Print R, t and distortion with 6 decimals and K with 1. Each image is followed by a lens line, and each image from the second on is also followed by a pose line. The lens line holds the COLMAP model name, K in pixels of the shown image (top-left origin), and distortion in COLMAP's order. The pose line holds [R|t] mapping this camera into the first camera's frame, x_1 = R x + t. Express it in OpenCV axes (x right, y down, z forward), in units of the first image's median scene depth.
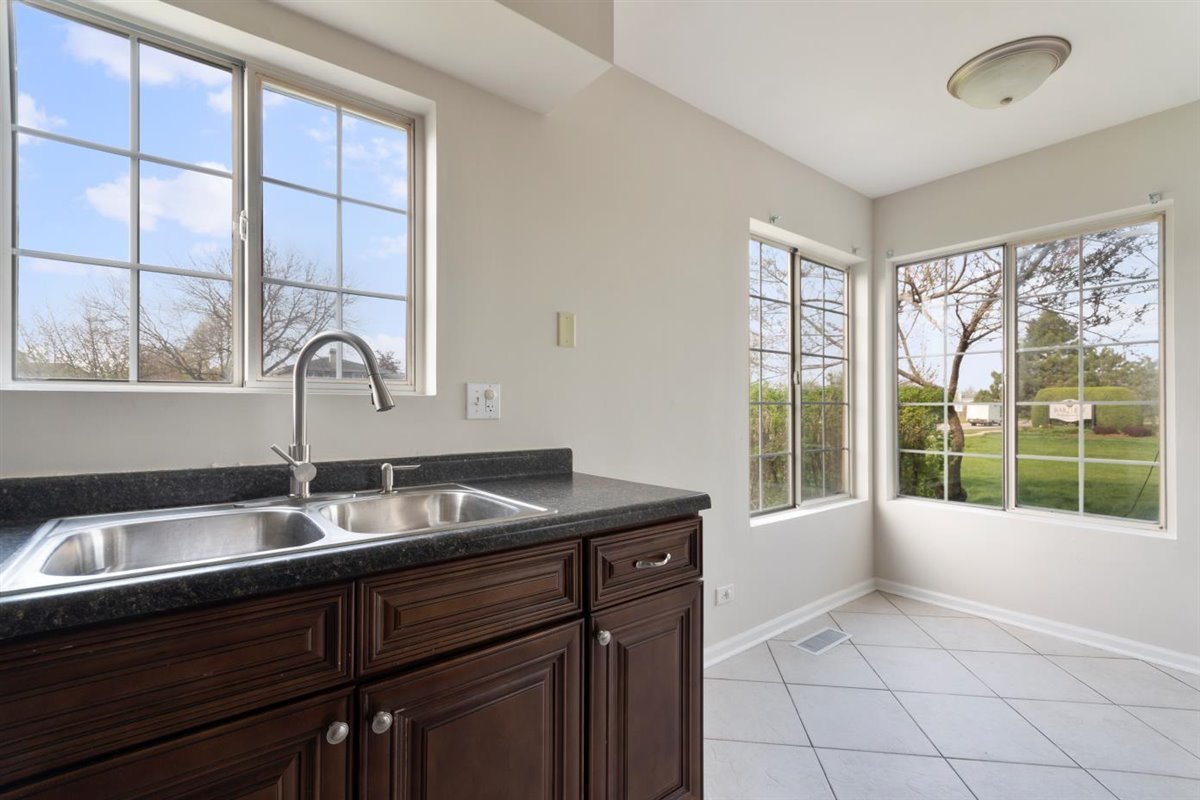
lens RADIAL K [[535.9, 0, 602.1], [0, 535.9, 404.6], [0, 0, 1]] dist [0.006113, -0.000453]
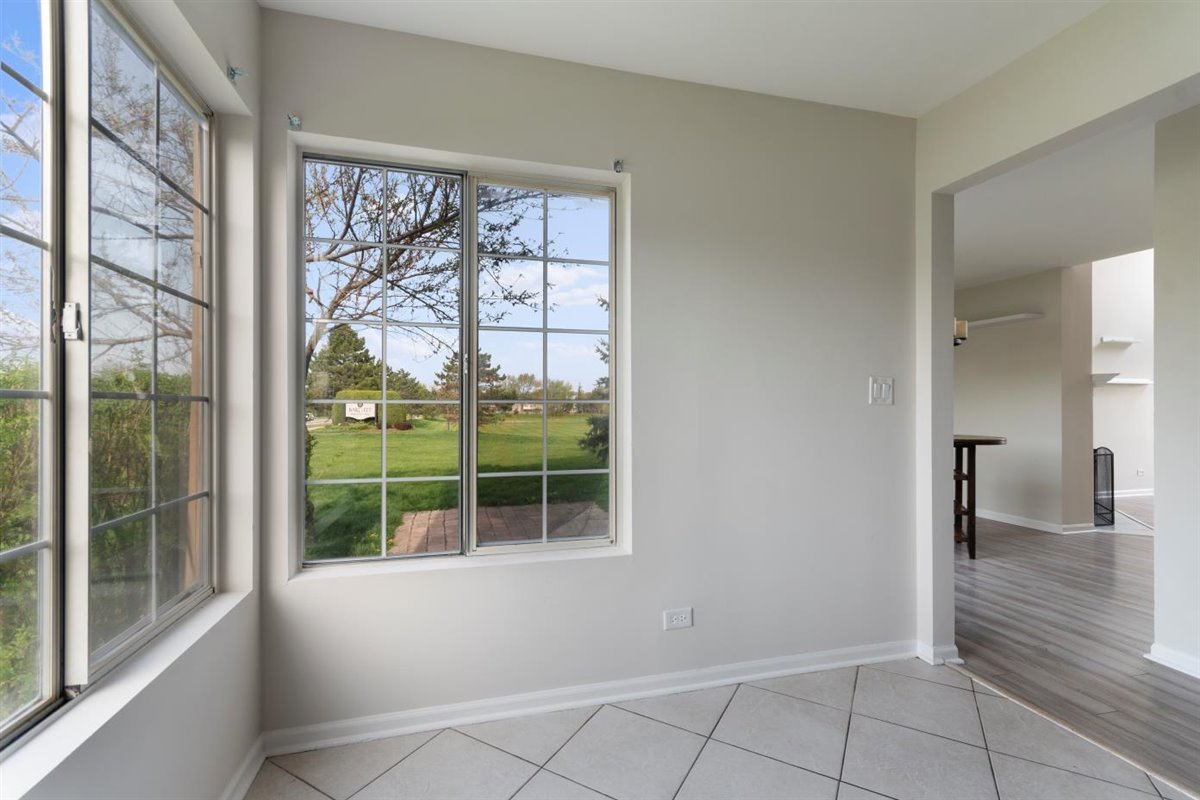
lens RADIAL K [[535.9, 0, 602.1], [0, 535.9, 404.6], [0, 0, 1]] dist [0.006113, -0.000453]
pose [[0.407650, 0.003075, 0.913133, 0.167351], [-0.003031, 0.999993, -0.002015, 0.002708], [-0.913133, -0.001946, 0.407657, 0.496213]]
